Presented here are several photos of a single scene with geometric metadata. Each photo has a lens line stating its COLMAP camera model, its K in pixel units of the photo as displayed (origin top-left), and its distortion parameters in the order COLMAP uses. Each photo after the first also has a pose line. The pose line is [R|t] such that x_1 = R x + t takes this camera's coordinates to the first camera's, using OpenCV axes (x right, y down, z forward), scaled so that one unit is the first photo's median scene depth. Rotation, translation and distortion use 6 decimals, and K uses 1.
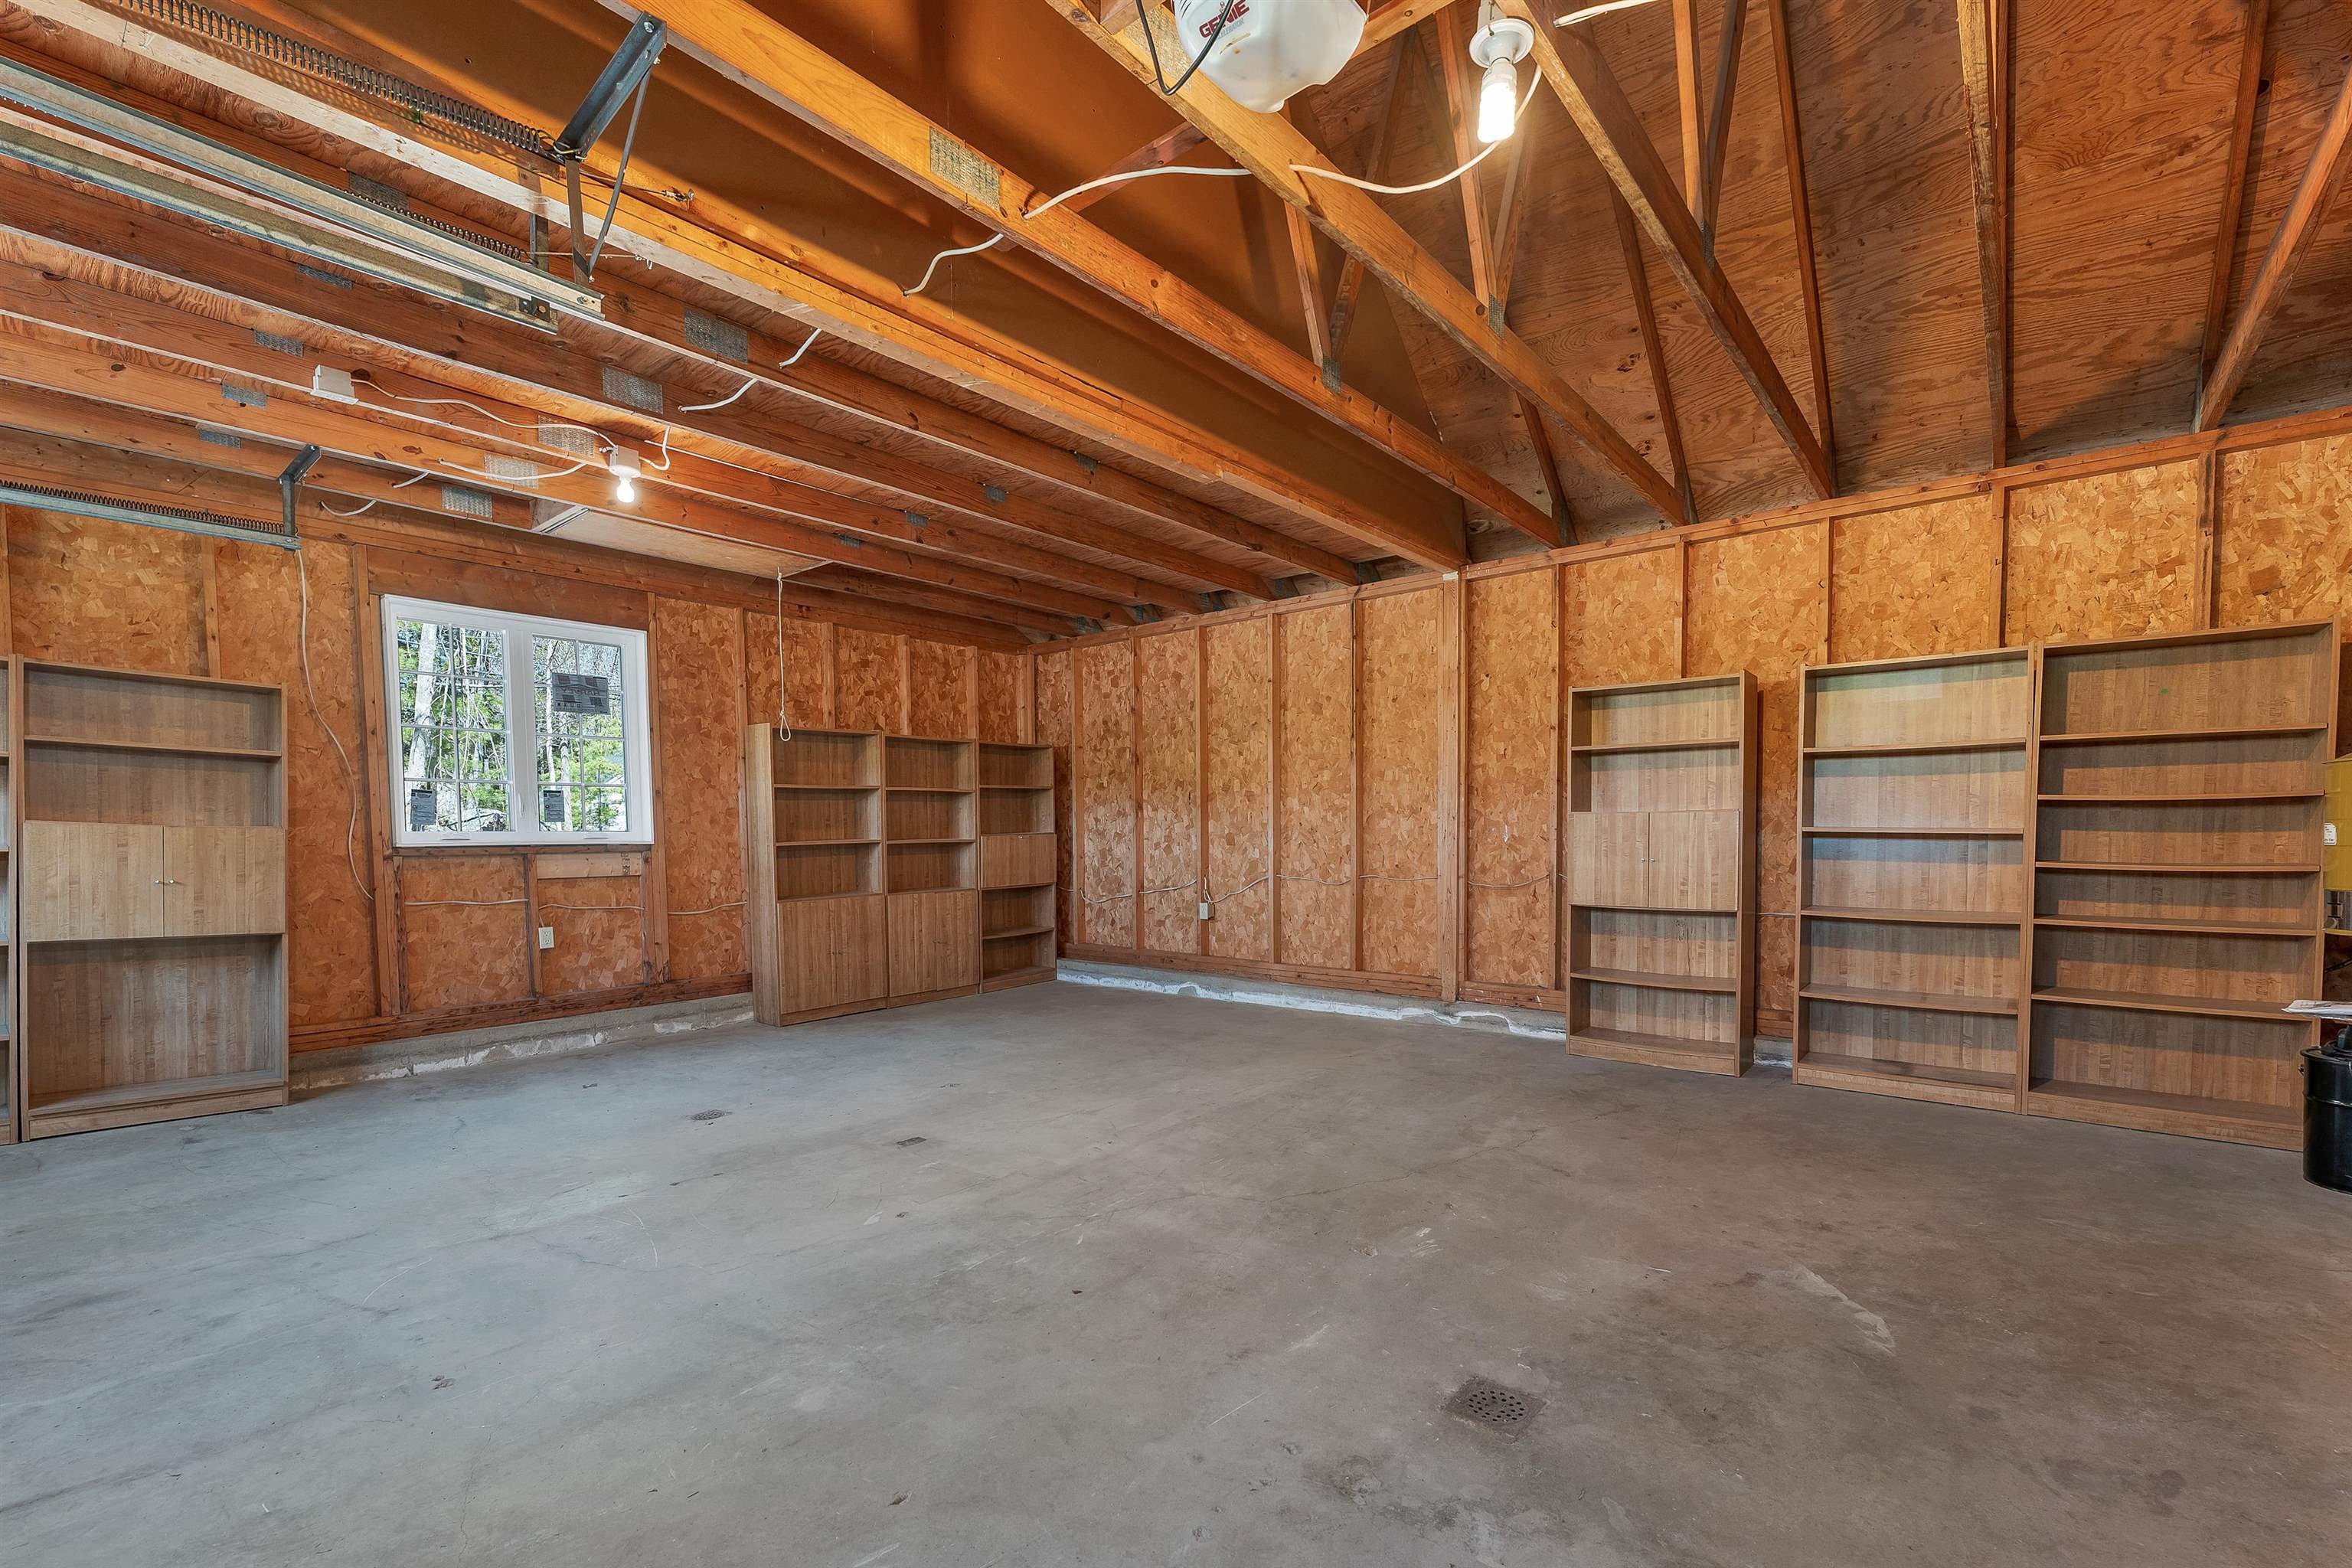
lens RADIAL K [[1002.6, 0, 1166.3], [0, 1002.6, 879.2], [0, 0, 1]] dist [-0.000480, -0.000108]
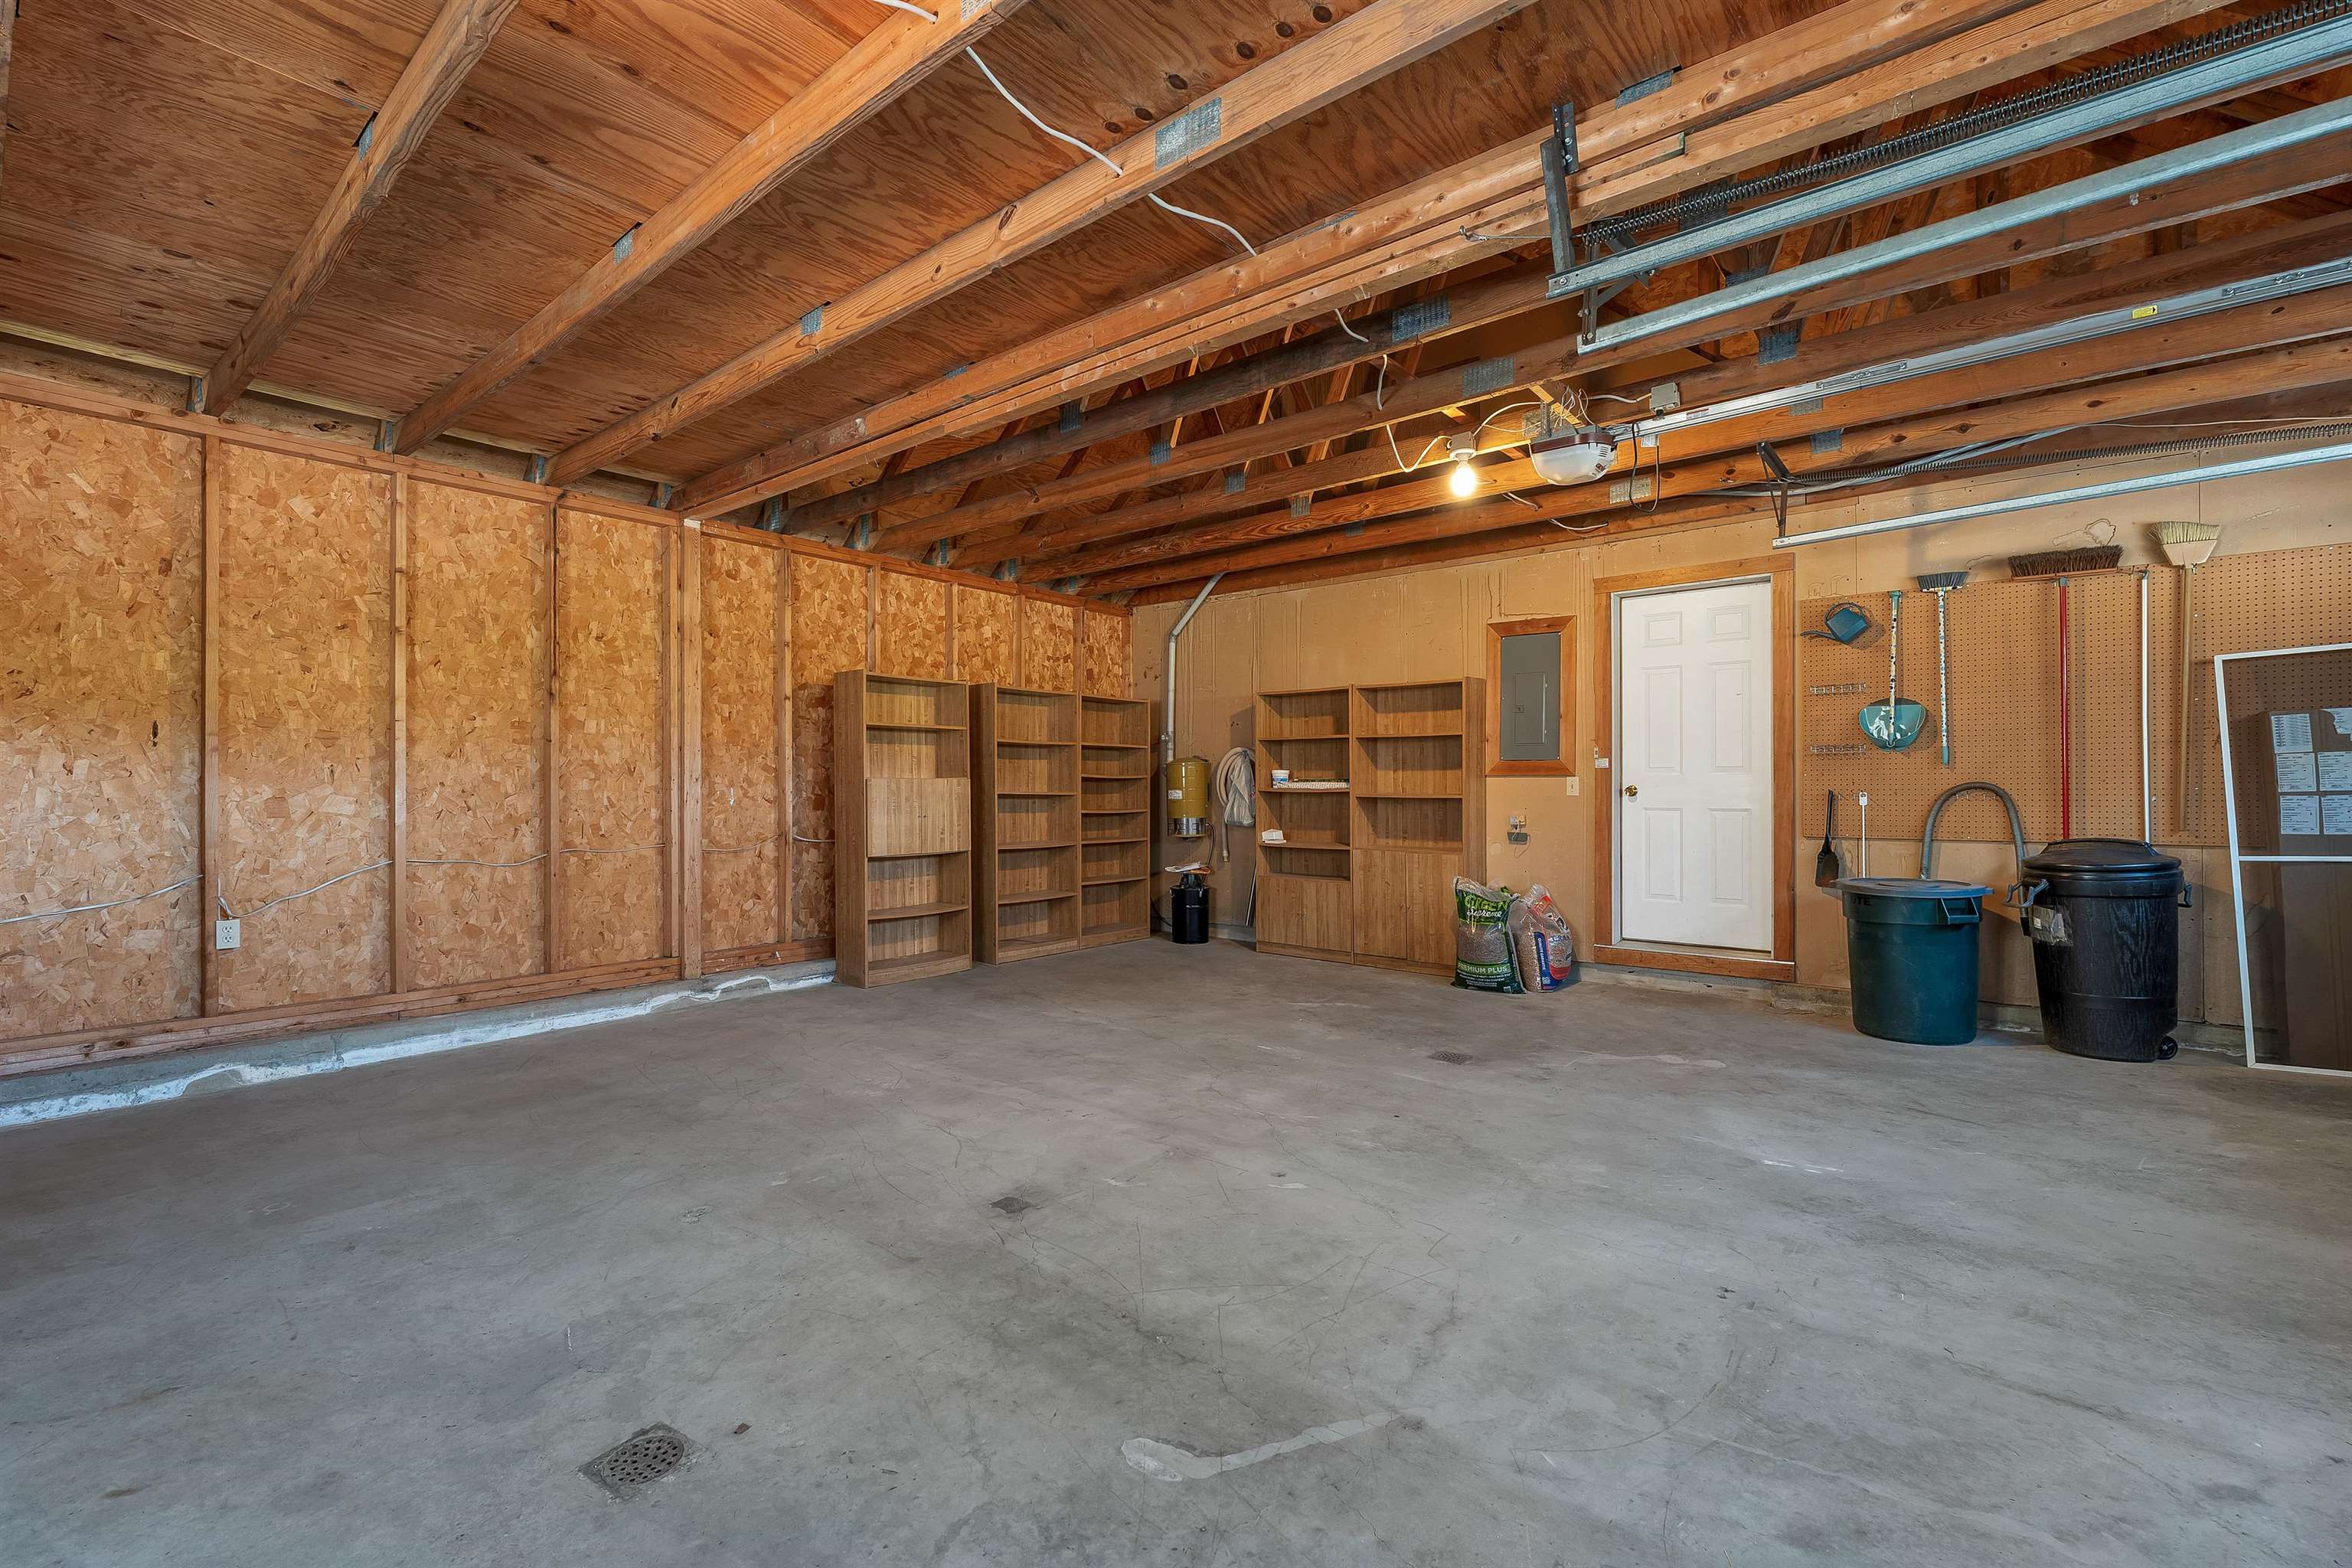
lens RADIAL K [[986.5, 0, 1176.0], [0, 986.5, 784.0], [0, 0, 1]] dist [0.001747, 0.000114]
pose [[-0.000117, 0.012815, 0.999918, -0.833196], [0.052517, 0.998538, -0.012791, -0.028949], [-0.998620, 0.052511, -0.000790, 0.725225]]
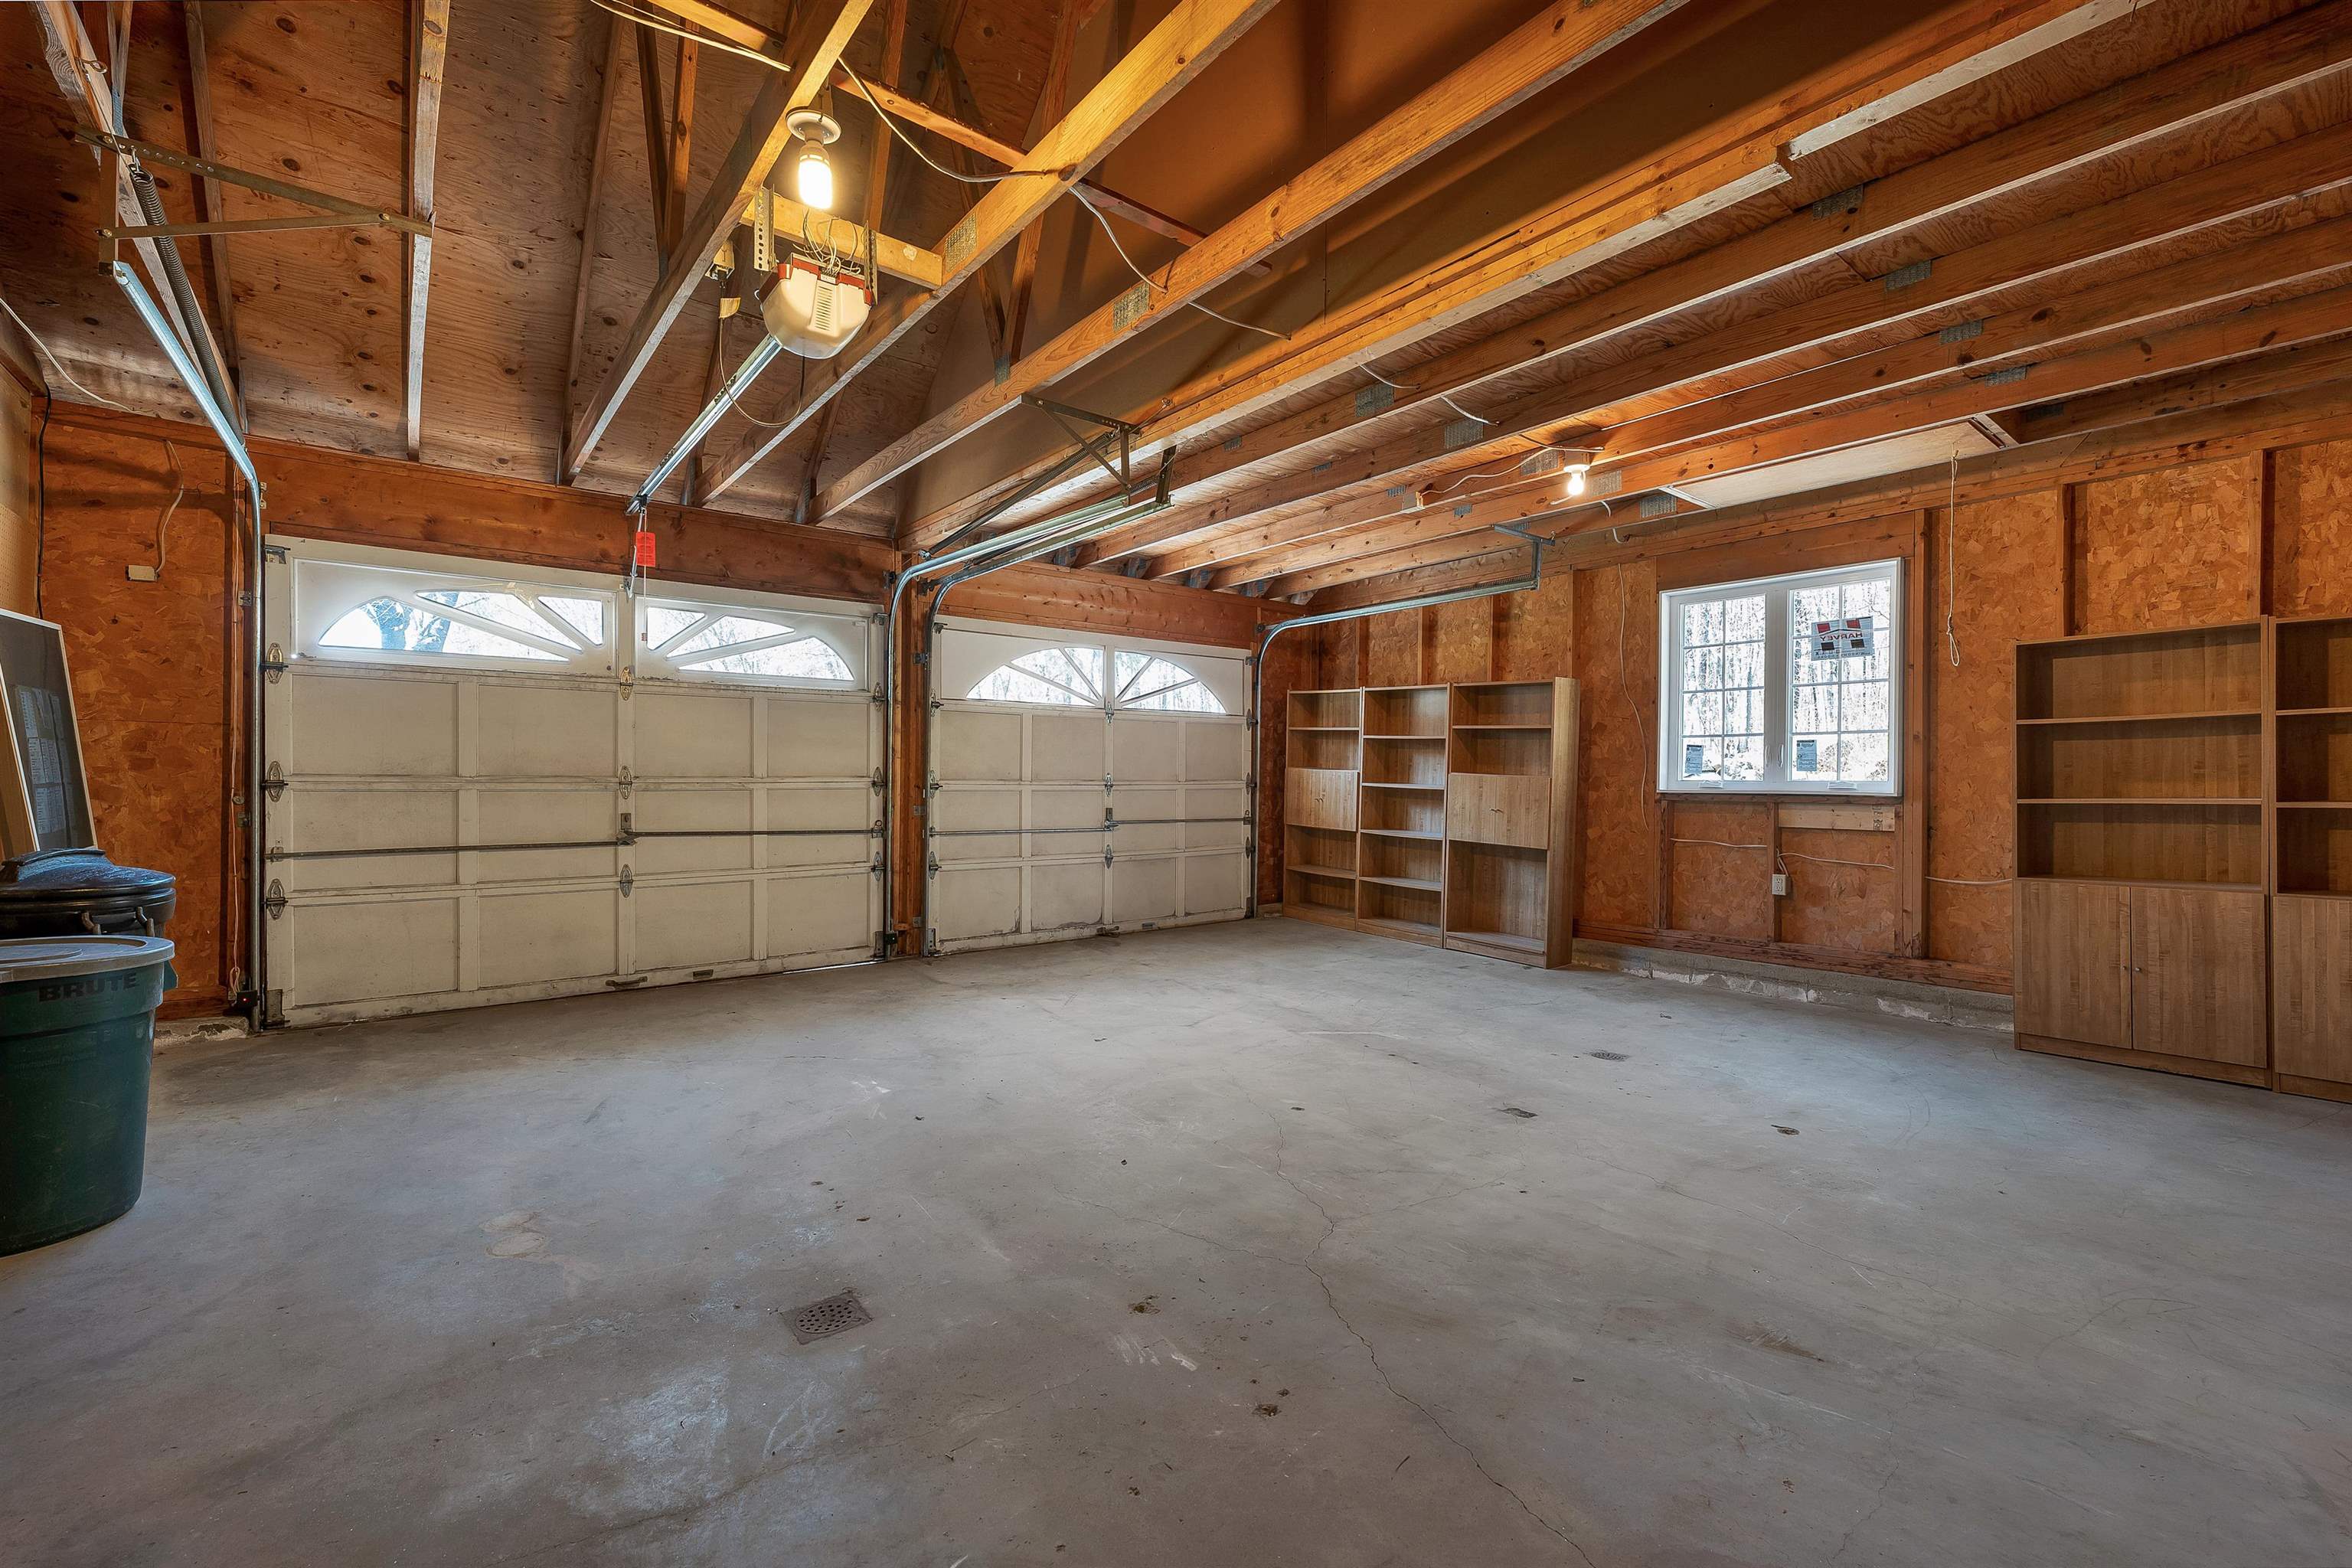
lens RADIAL K [[986.5, 0, 1176.0], [0, 986.5, 784.0], [0, 0, 1]] dist [0.001747, 0.000114]
pose [[-0.207996, 0.006392, -0.978109, 0.596525], [-0.049505, 0.998628, 0.017053, -0.036891], [0.976876, 0.051968, -0.207394, 0.724364]]
